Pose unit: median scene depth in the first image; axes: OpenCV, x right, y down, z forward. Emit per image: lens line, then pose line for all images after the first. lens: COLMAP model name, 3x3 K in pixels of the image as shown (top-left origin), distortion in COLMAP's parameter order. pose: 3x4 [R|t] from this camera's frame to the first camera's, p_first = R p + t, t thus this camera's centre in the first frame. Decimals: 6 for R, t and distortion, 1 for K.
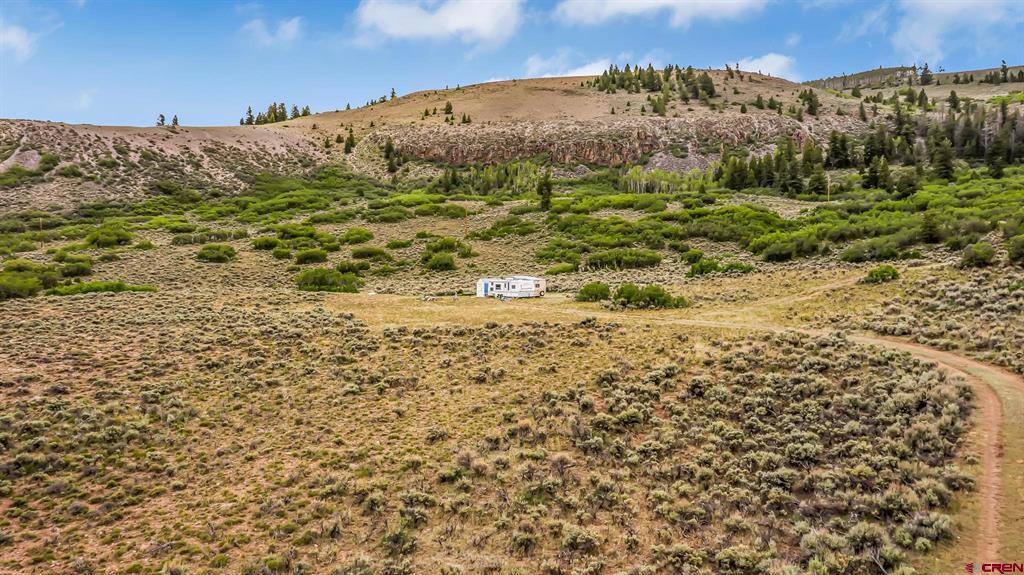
lens RADIAL K [[818.7, 0, 511.4], [0, 818.7, 288.0], [0, 0, 1]] dist [-0.002895, 0.002133]
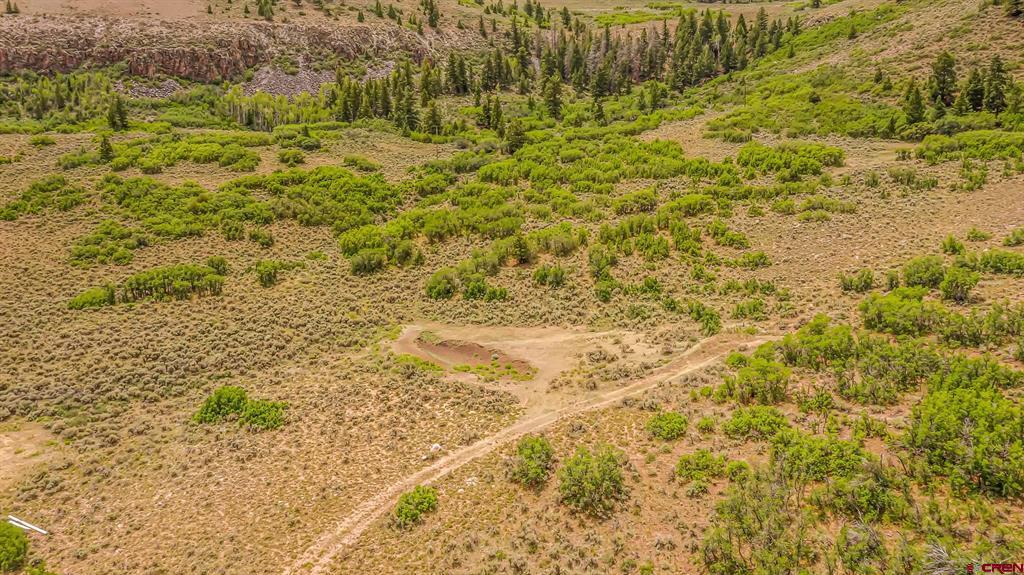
lens RADIAL K [[818.7, 0, 514.5], [0, 818.7, 290.0], [0, 0, 1]] dist [-0.002895, 0.002133]
pose [[0.912314, -0.074643, 0.402632, 0.057623], [0.009042, 0.986679, 0.162430, -0.075521], [-0.409392, -0.144546, 0.900835, 0.073163]]
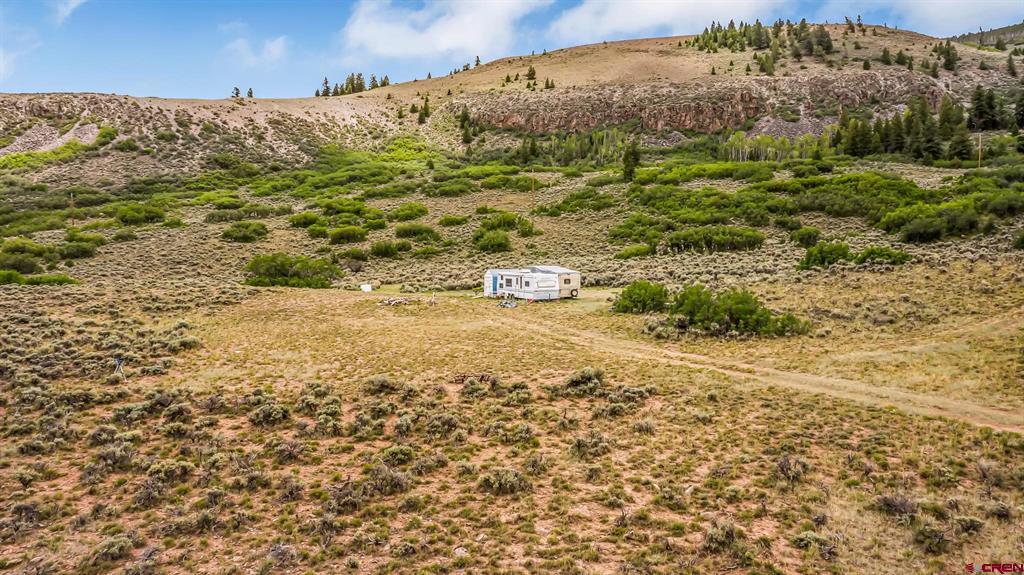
lens RADIAL K [[818.7, 0, 512.5], [0, 818.7, 286.9], [0, 0, 1]] dist [-0.002895, 0.002133]
pose [[0.992543, 0.007511, -0.121664, 0.020198], [-0.004334, 0.999643, 0.026359, -0.004639], [0.121818, -0.025635, 0.992221, 0.097648]]
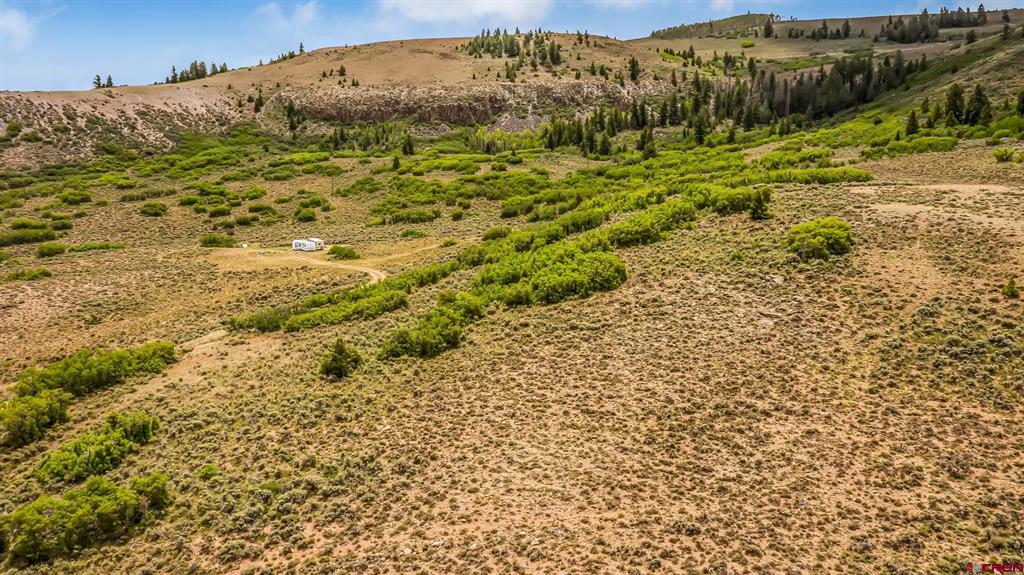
lens RADIAL K [[818.7, 0, 507.5], [0, 818.7, 287.4], [0, 0, 1]] dist [-0.002895, 0.002133]
pose [[0.997892, -0.014782, 0.063190, 0.107892], [0.008278, 0.994752, 0.101976, -0.029213], [-0.064366, -0.101238, 0.992778, -0.310906]]
